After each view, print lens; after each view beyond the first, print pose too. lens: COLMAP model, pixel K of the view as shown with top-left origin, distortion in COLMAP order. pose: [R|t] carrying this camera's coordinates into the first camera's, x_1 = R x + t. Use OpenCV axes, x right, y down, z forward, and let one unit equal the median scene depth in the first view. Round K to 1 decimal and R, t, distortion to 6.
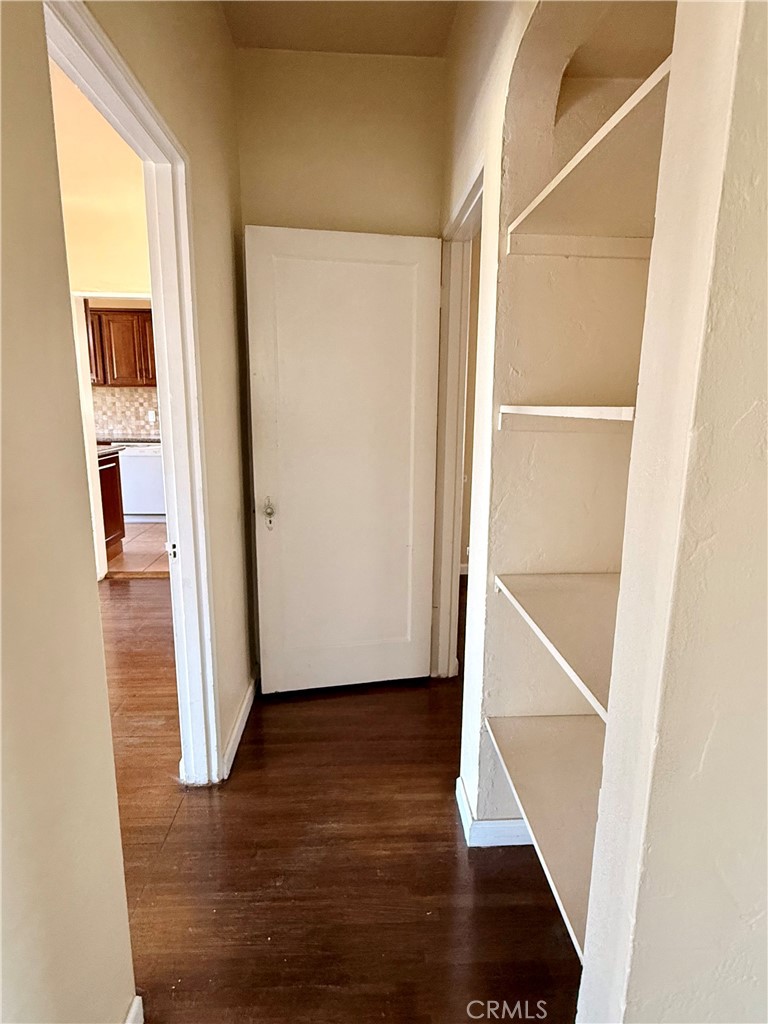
lens RADIAL K [[564.0, 0, 384.0], [0, 564.0, 512.0], [0, 0, 1]] dist [-0.001704, -0.000204]
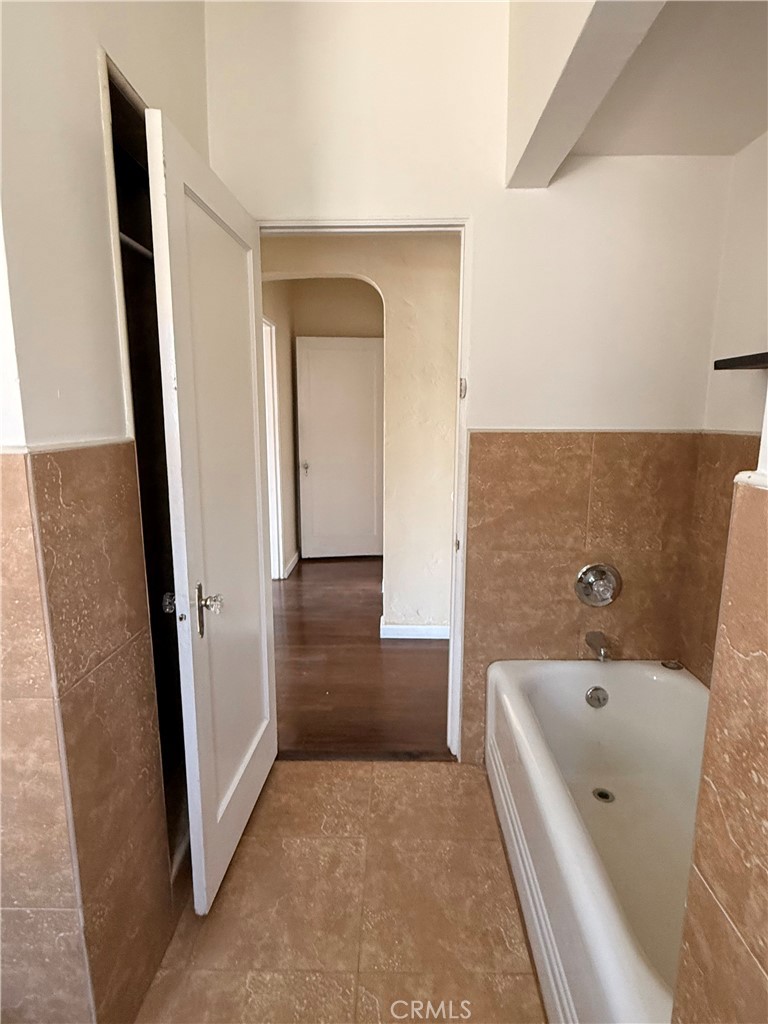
lens RADIAL K [[564.0, 0, 384.0], [0, 564.0, 512.0], [0, 0, 1]] dist [-0.001704, -0.000204]
pose [[0.997458, 0.003515, -0.071167, 0.120770], [-0.004872, 0.999809, -0.018905, 0.104846], [0.071087, 0.019203, 0.997285, -0.547069]]
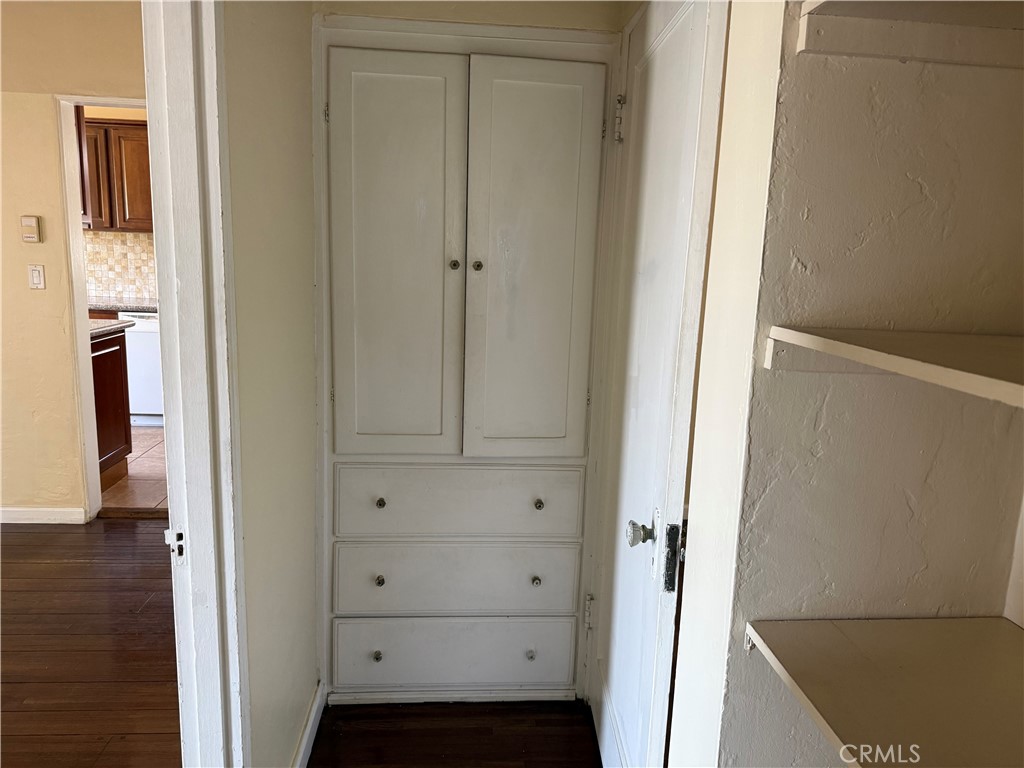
lens RADIAL K [[724.2, 0, 508.7], [0, 724.2, 387.8], [0, 0, 1]] dist [0.000755, 0.001176]
pose [[0.999373, 0.023853, 0.026148, -0.026529], [-0.023721, 0.999704, -0.005340, -0.045396], [-0.026267, 0.004716, 0.999644, 0.114301]]
